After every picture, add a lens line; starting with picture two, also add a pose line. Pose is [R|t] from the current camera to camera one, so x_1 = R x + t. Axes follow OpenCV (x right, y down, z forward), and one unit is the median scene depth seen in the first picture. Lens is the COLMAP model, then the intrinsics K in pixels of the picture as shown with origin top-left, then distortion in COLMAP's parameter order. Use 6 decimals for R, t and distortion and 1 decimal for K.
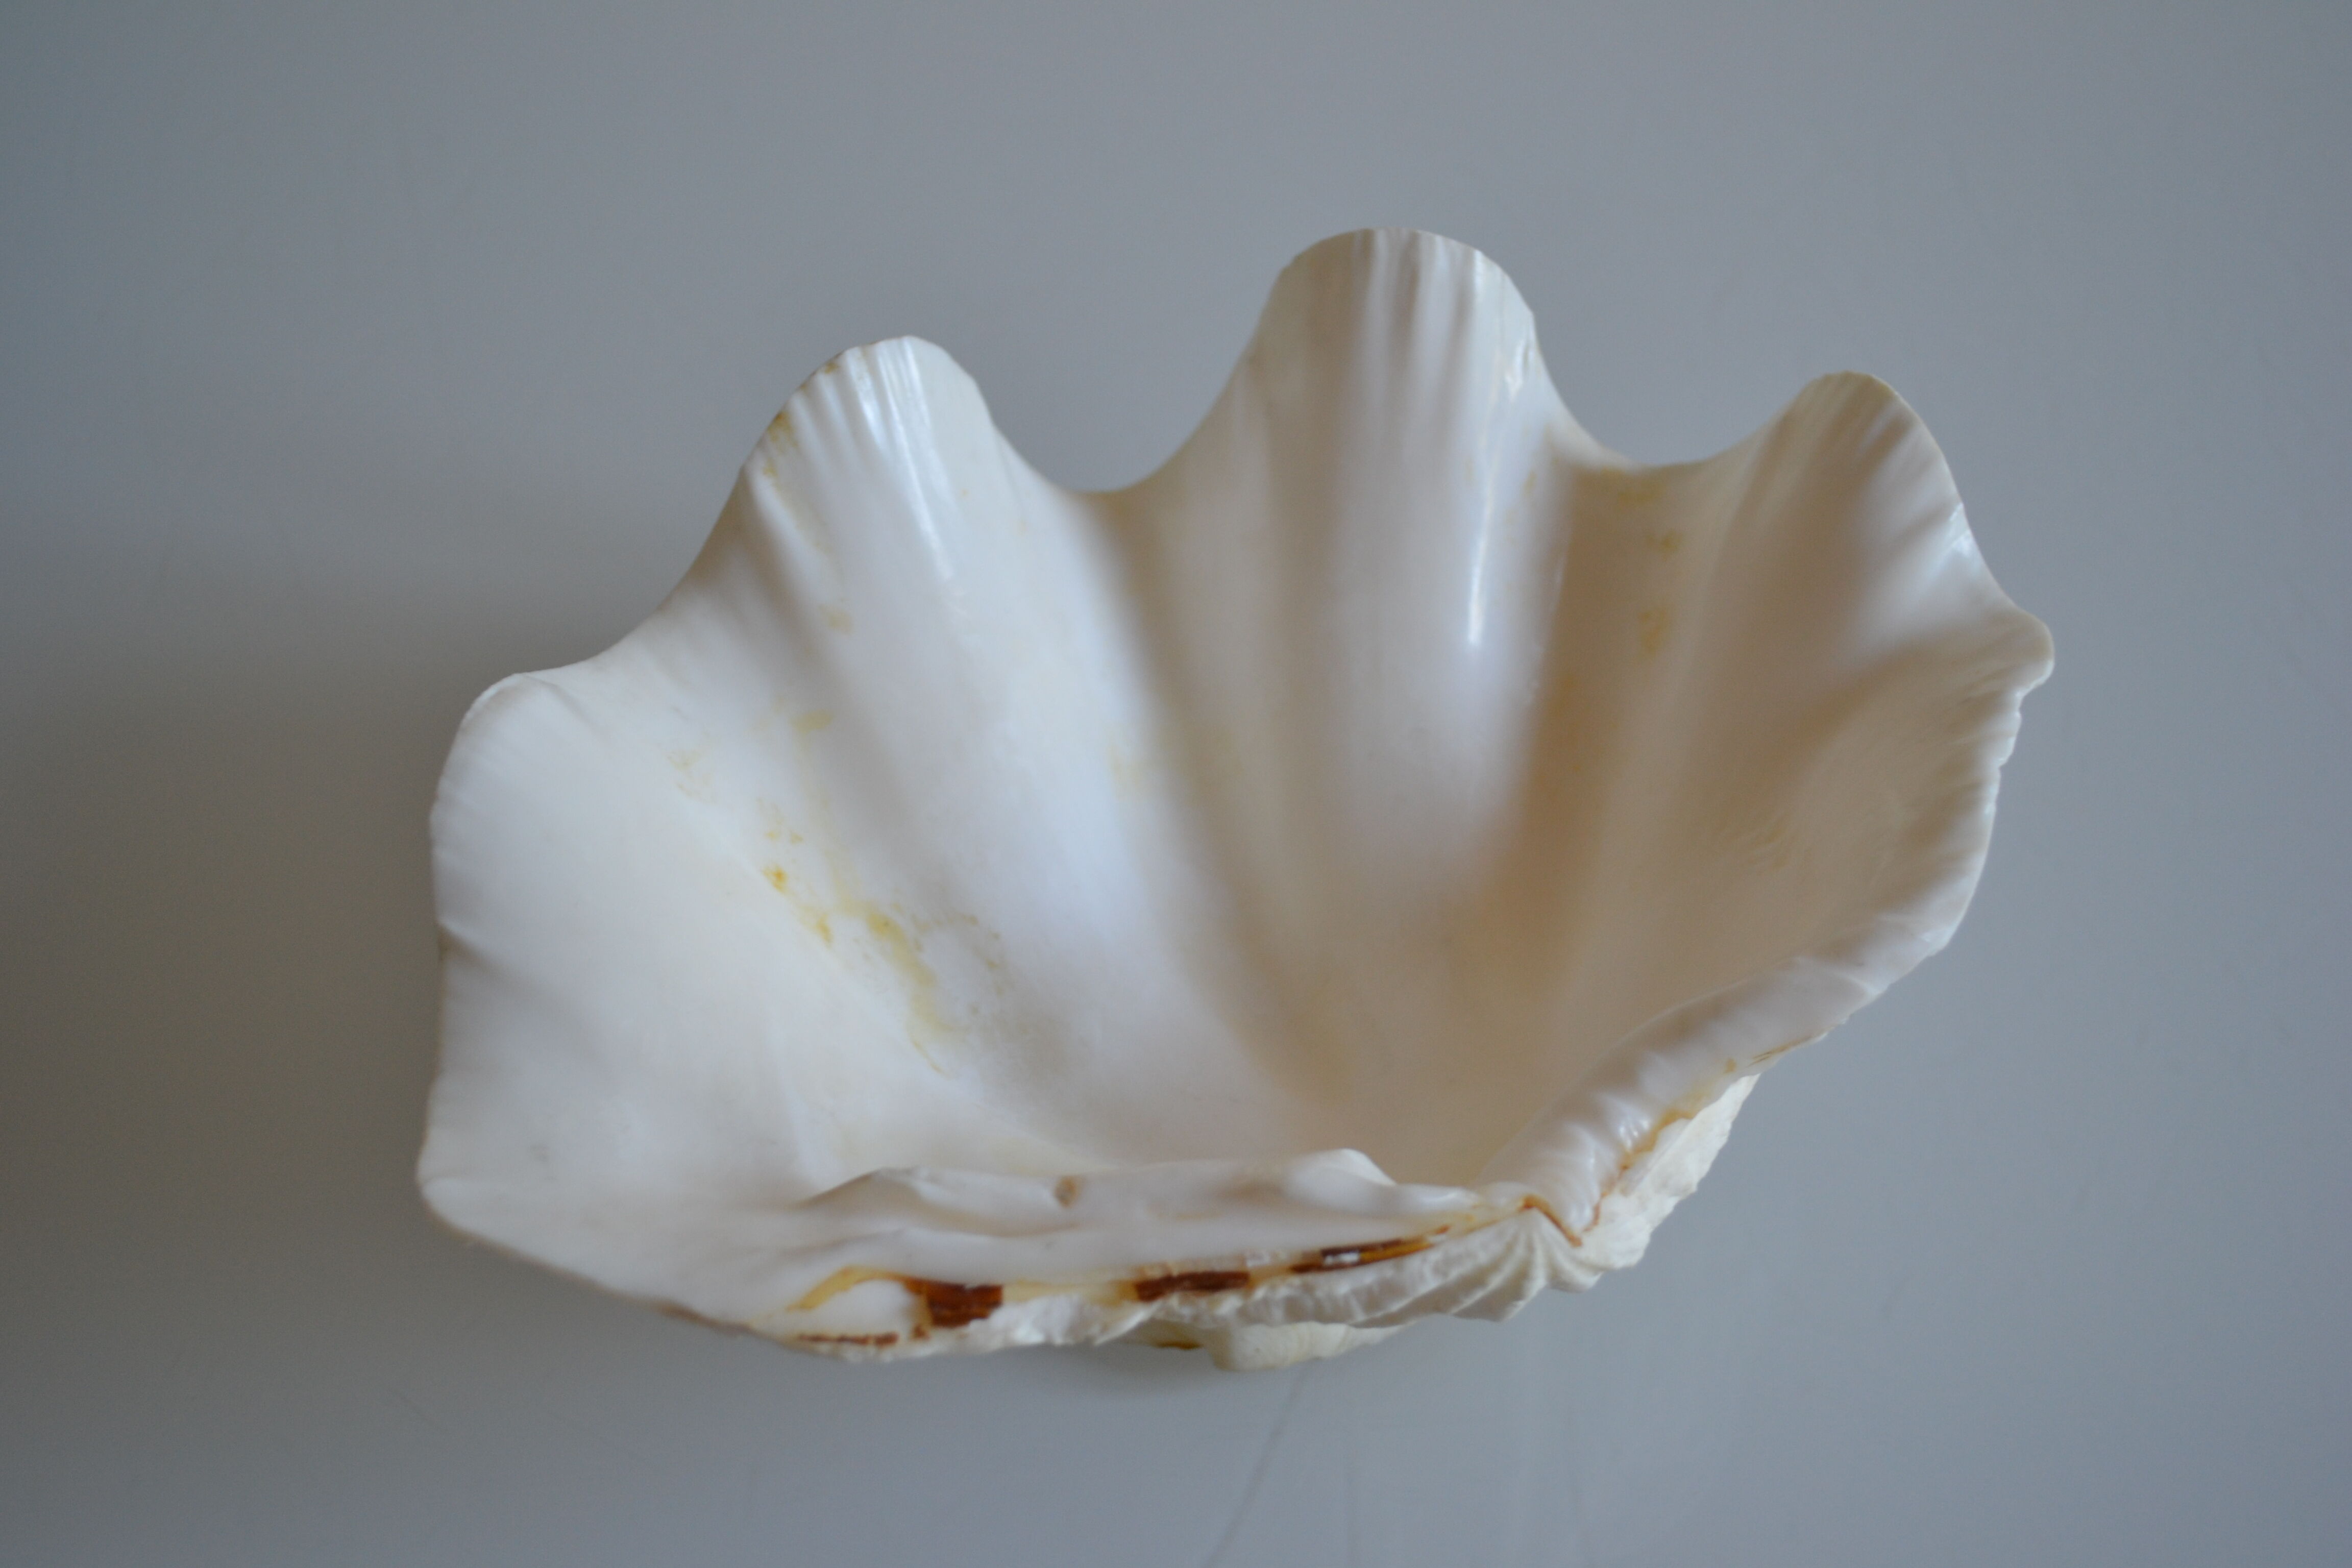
lens RADIAL K [[3006.5, 0, 1176.0], [0, 3006.5, 784.0], [0, 0, 1]] dist [-0.030512, -0.005815]
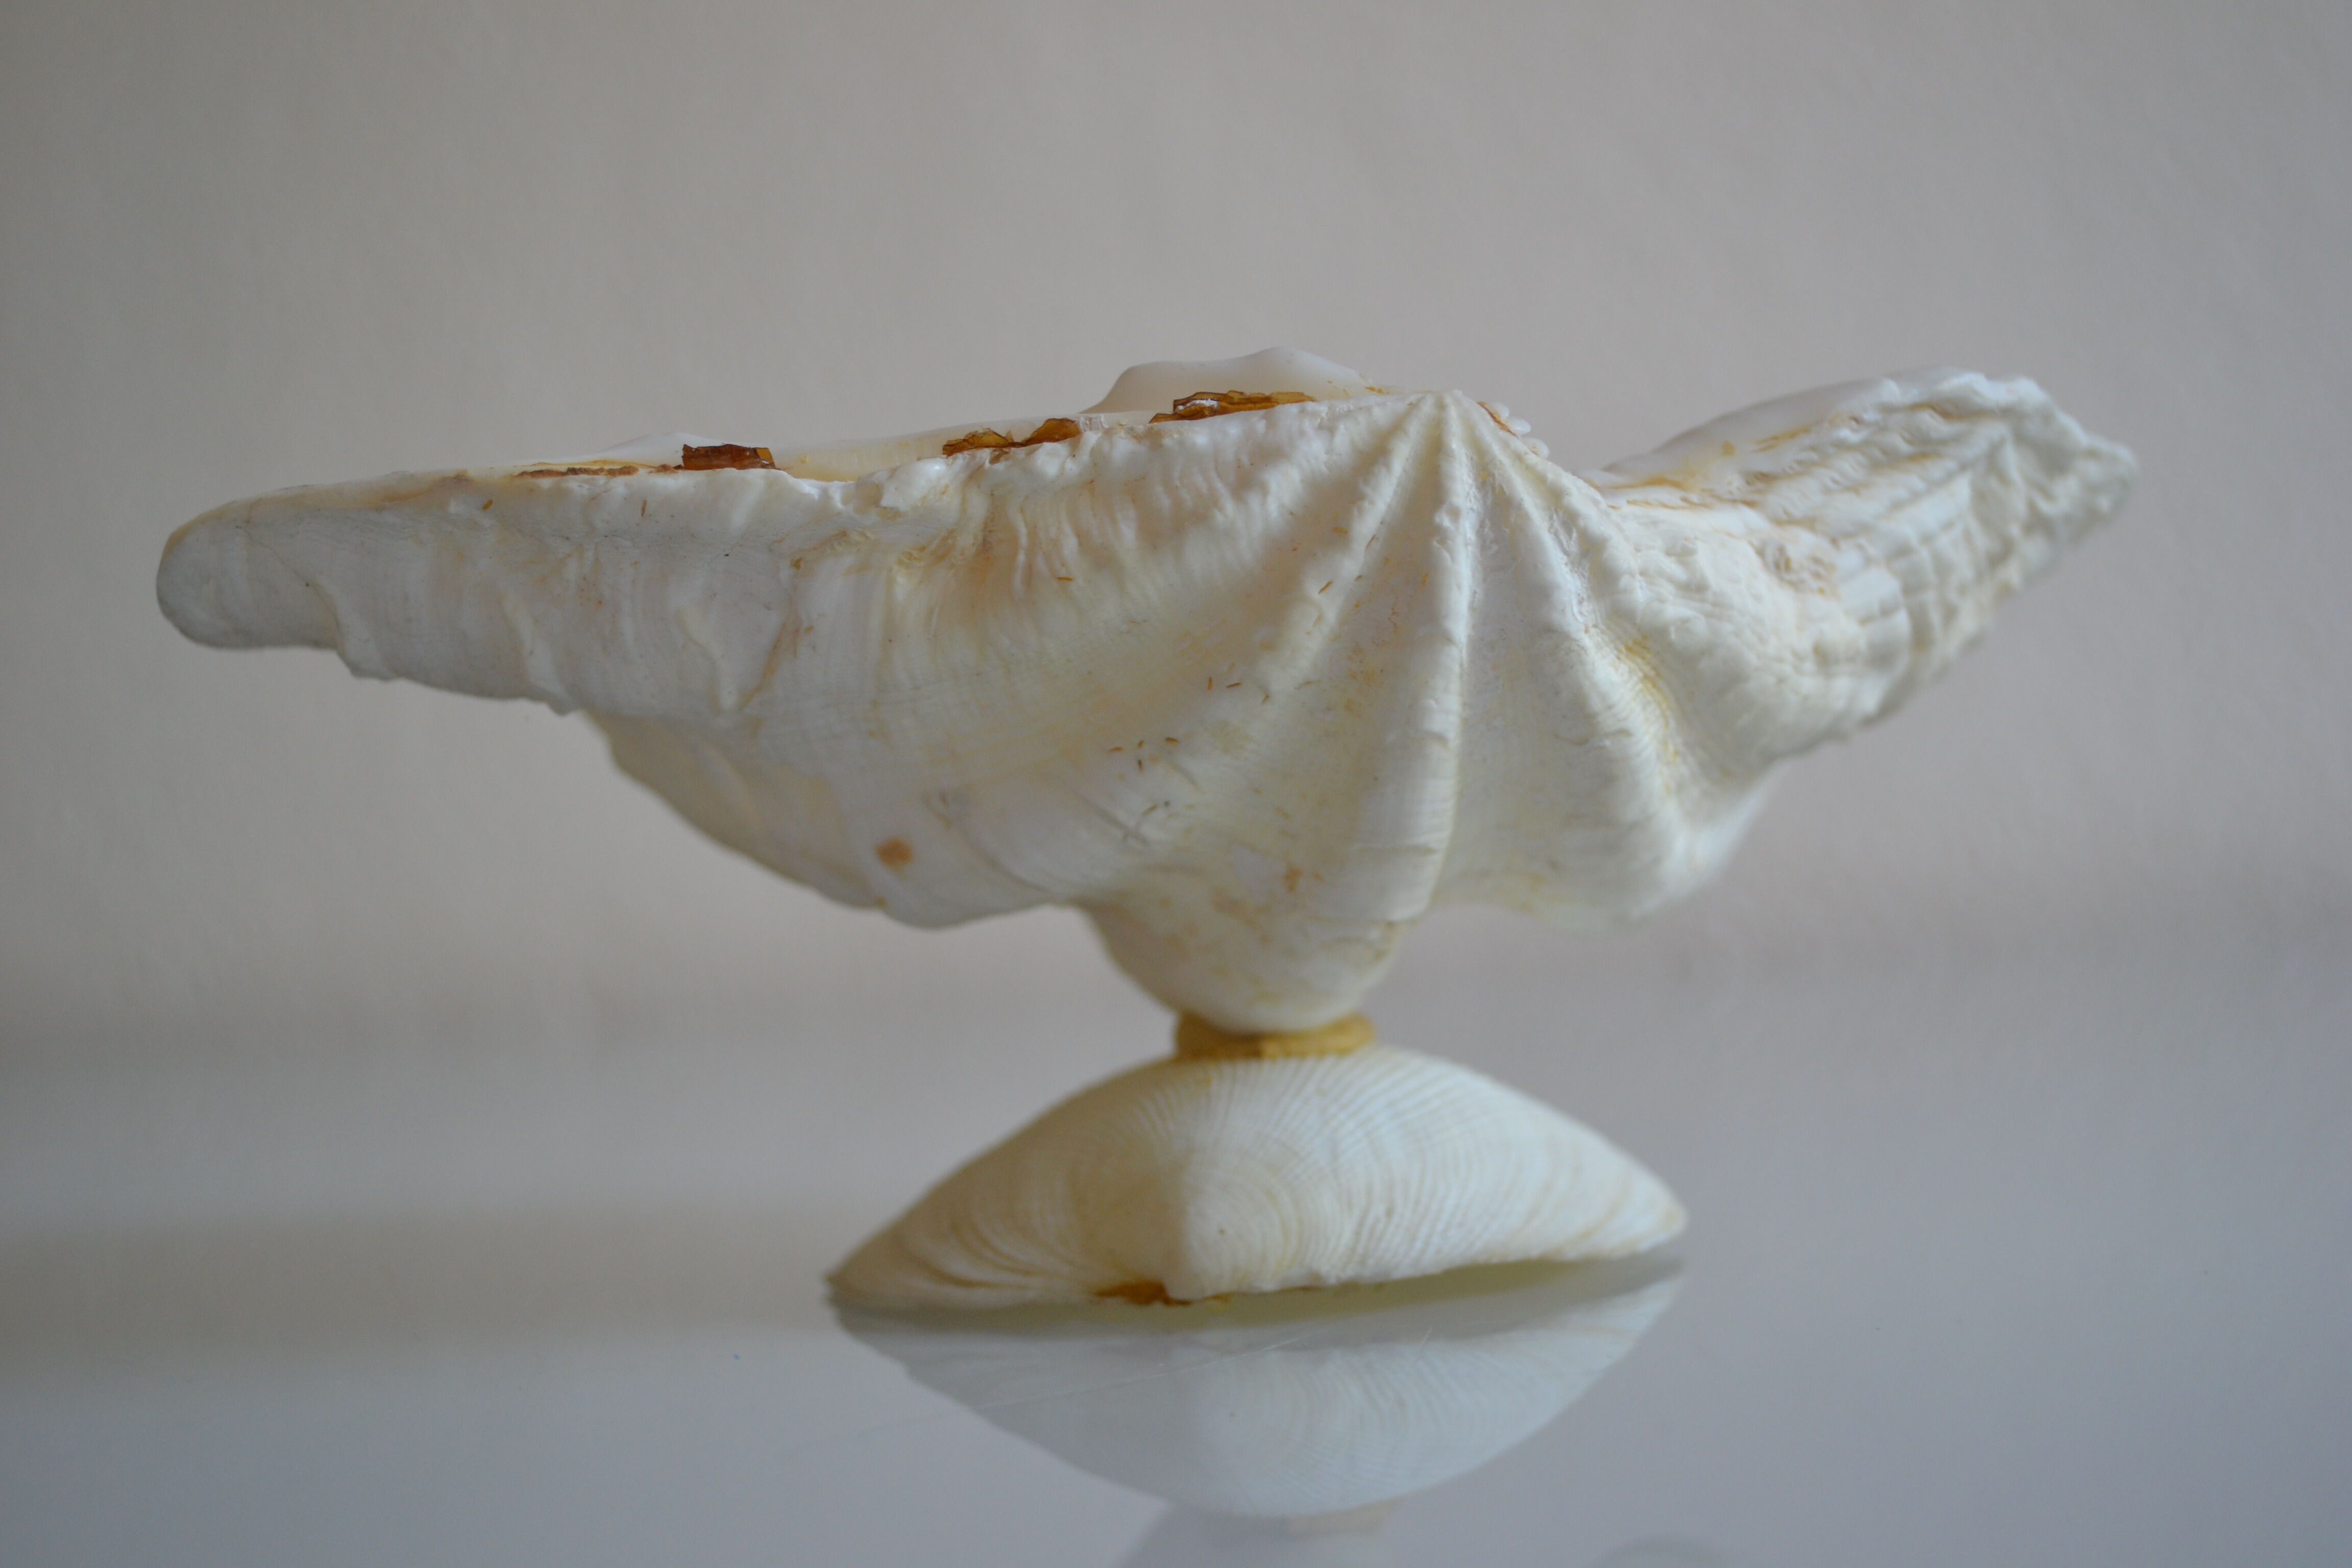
lens RADIAL K [[2933.3, 0, 1176.0], [0, 2933.3, 784.0], [0, 0, 1]] dist [-0.035472, 0.031215]
pose [[0.984859, -0.084234, -0.151515, 0.157063], [-0.078828, 0.560824, -0.824174, 0.845284], [0.154397, 0.823639, 0.545693, 0.648820]]
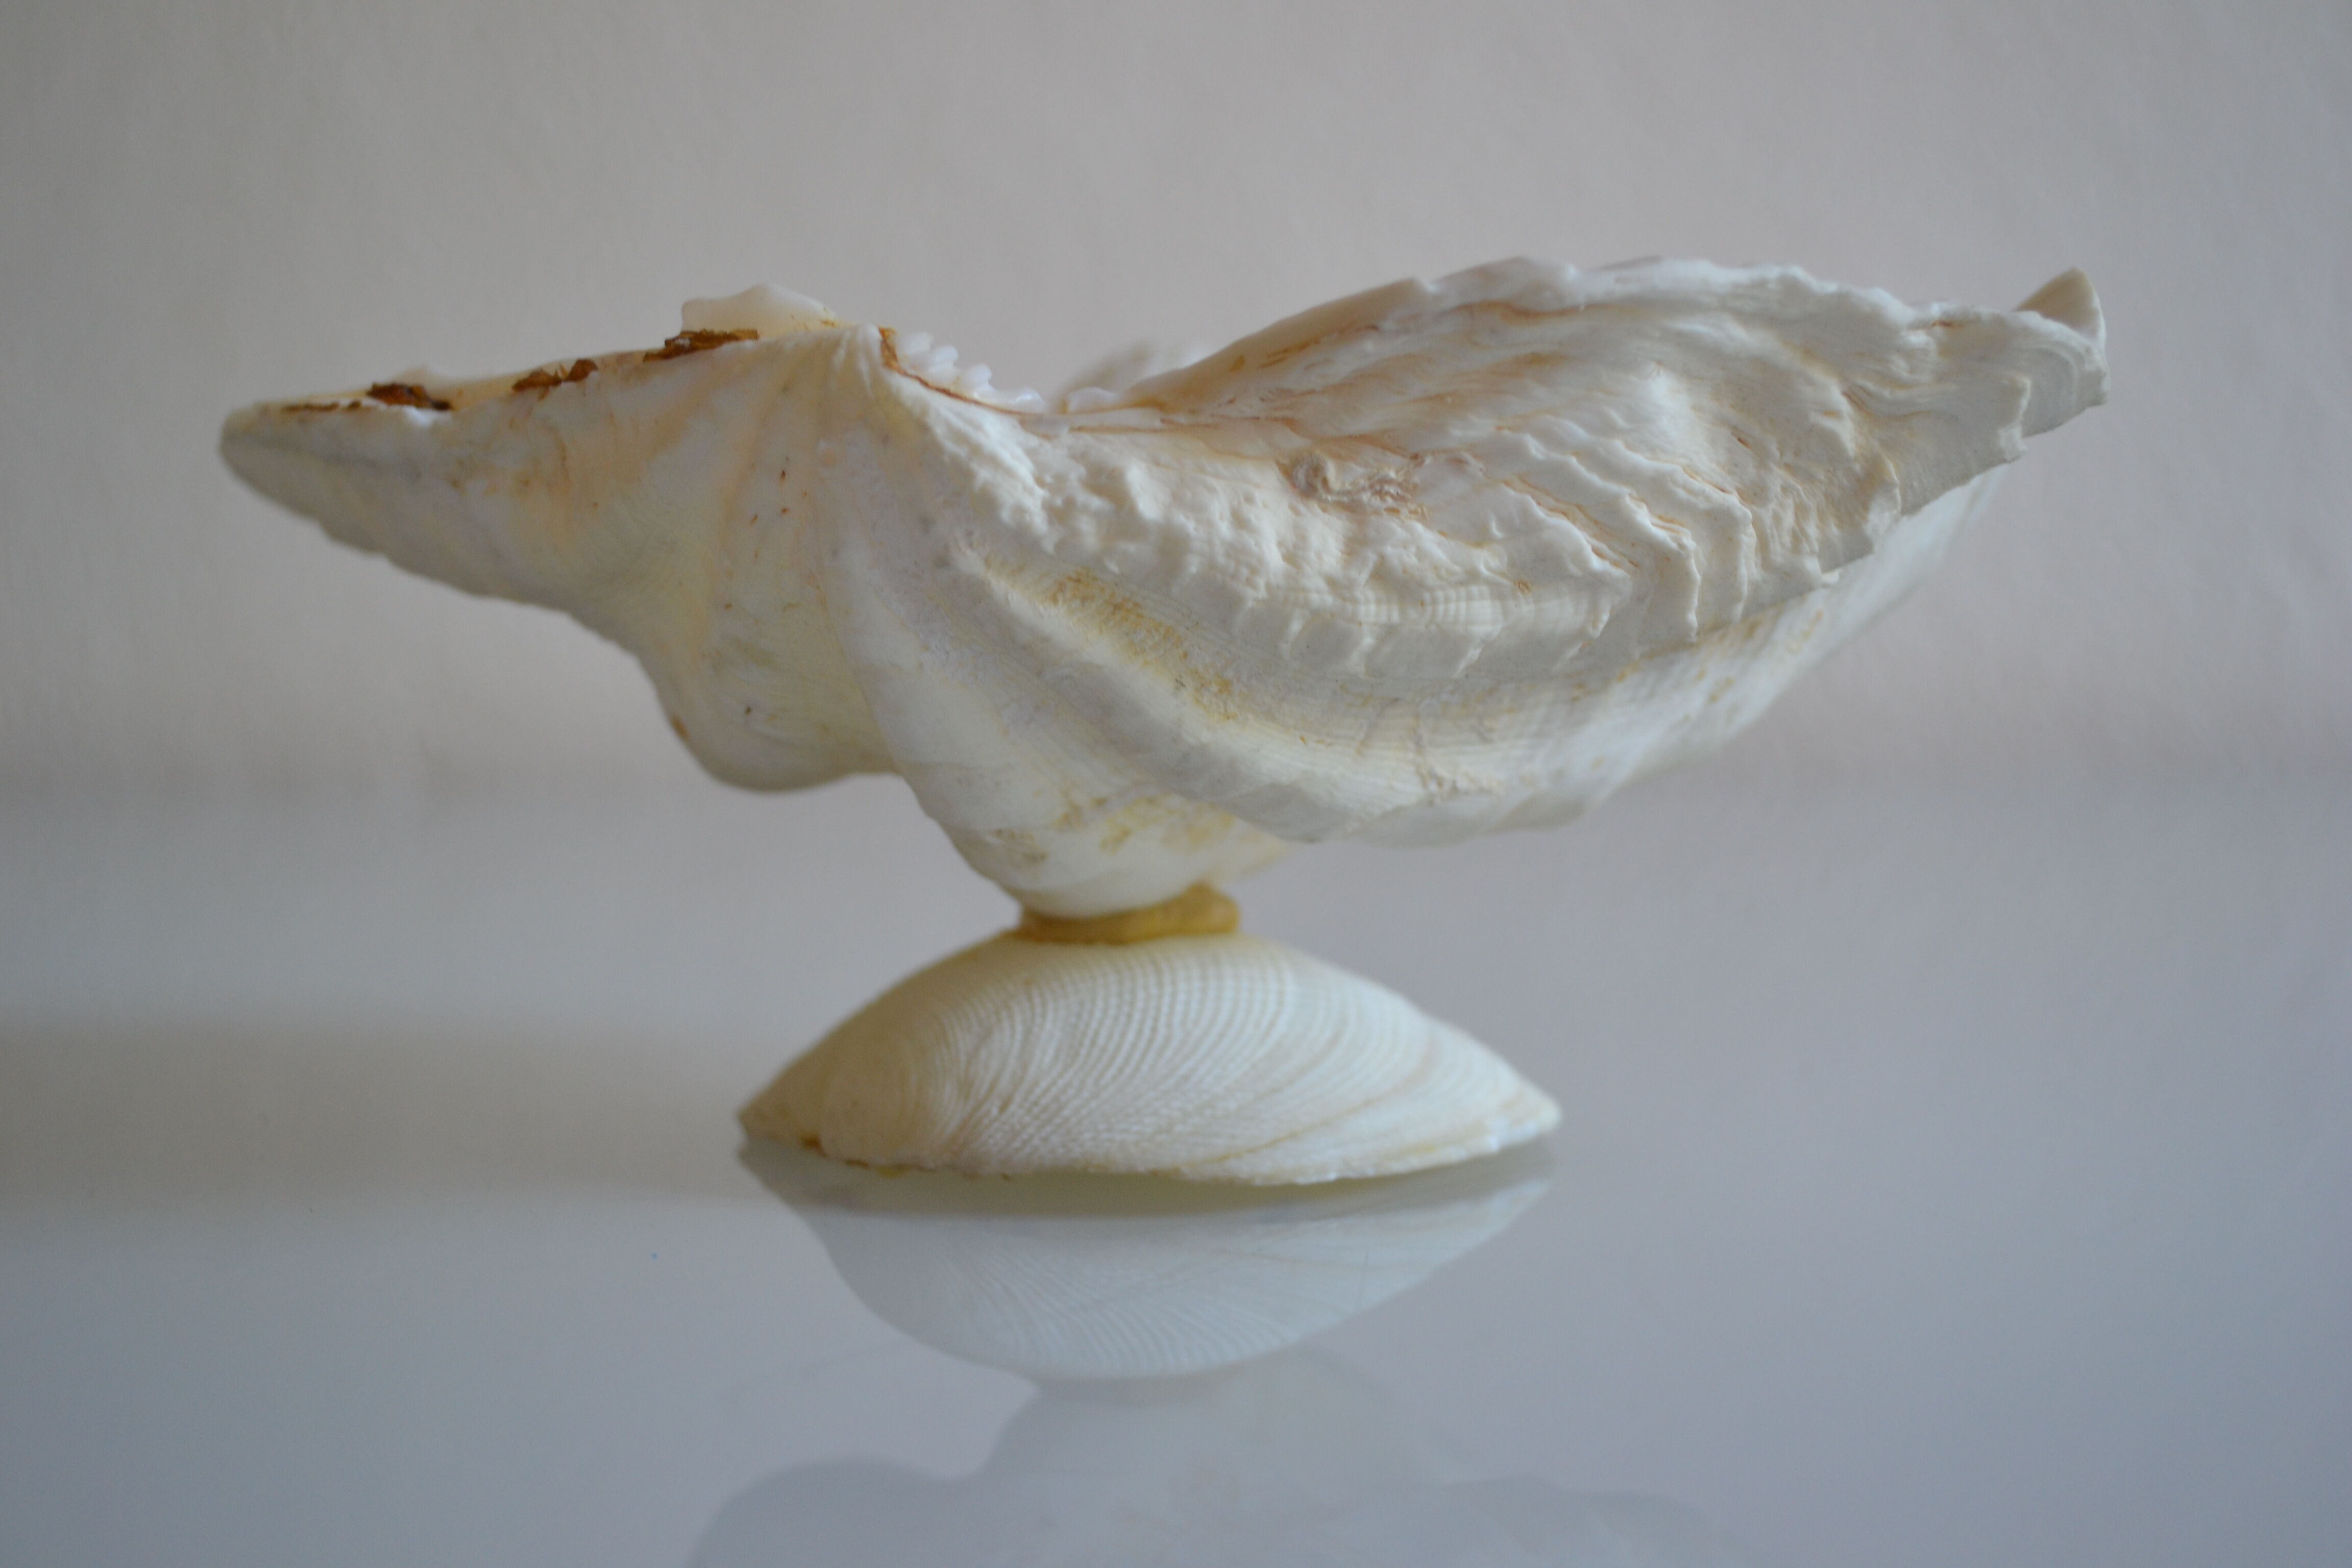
lens RADIAL K [[2933.3, 0, 1176.0], [0, 2933.3, 784.0], [0, 0, 1]] dist [-0.035472, 0.031215]
pose [[0.702806, 0.002957, -0.711376, 0.736683], [-0.561583, 0.616146, -0.552257, 0.606354], [0.436679, 0.787626, 0.434692, 0.788744]]
